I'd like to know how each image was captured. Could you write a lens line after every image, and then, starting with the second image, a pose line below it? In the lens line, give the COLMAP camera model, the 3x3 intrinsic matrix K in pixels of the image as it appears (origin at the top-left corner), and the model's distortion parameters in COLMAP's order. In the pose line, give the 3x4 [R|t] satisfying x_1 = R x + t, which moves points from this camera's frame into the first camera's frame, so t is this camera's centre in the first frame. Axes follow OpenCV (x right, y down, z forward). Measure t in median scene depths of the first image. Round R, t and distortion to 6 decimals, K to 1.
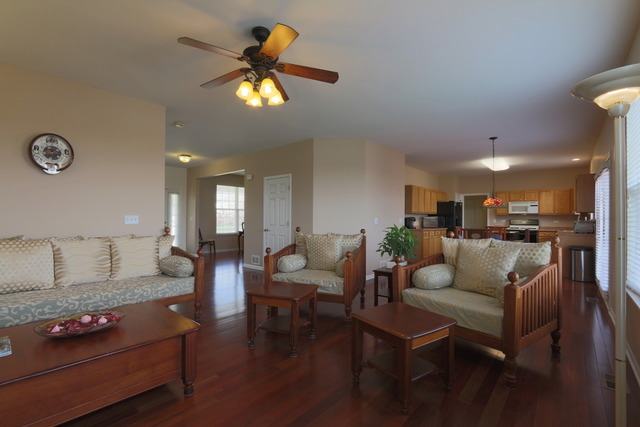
lens RADIAL K [[294.1, 0, 320.0], [0, 294.1, 213.5], [0, 0, 1]] dist [-0.001042, -0.000224]
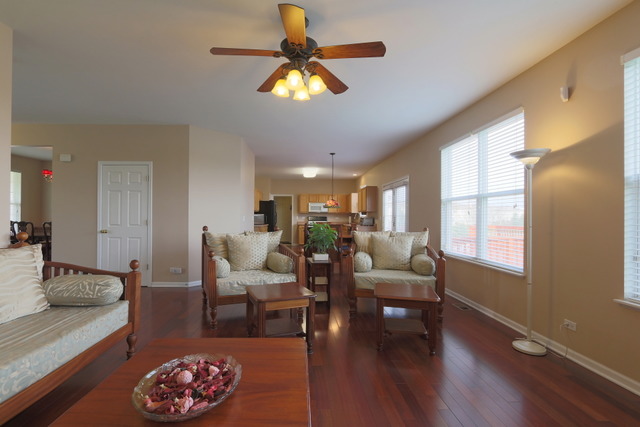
lens RADIAL K [[292.5, 0, 303.5], [0, 292.5, 212.0], [0, 0, 1]] dist [-0.002166, -0.000572]
pose [[0.750693, 0.008164, 0.660601, -0.247573], [-0.012851, 0.999915, 0.002246, -0.001576], [-0.660527, -0.010175, 0.750734, 0.085955]]
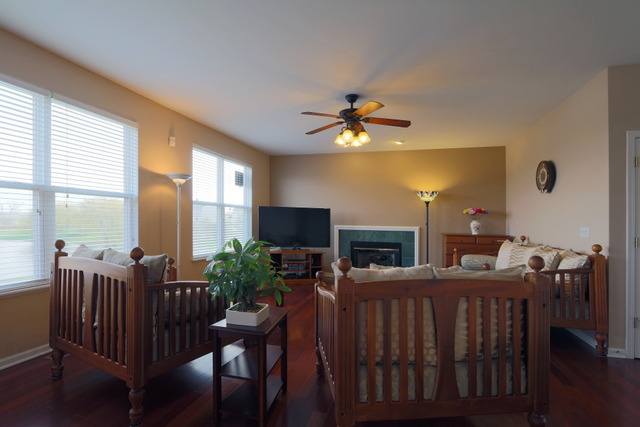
lens RADIAL K [[289.4, 0, 312.5], [0, 289.4, 210.5], [0, 0, 1]] dist [-0.003538, -0.000823]
pose [[-0.885876, -0.013670, -0.463720, 0.185613], [0.003355, 0.999351, -0.035870, 0.007515], [0.463910, -0.033332, -0.885255, 0.698865]]
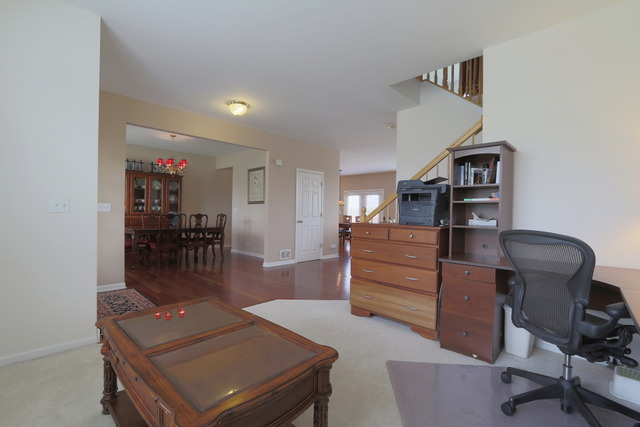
lens RADIAL K [[289.4, 0, 312.5], [0, 289.4, 210.5], [0, 0, 1]] dist [-0.003538, -0.000823]
pose [[0.061310, 0.001363, 0.998118, -0.979967], [-0.031784, 0.999495, 0.000587, 0.013792], [-0.997613, -0.031760, 0.061322, 0.755744]]
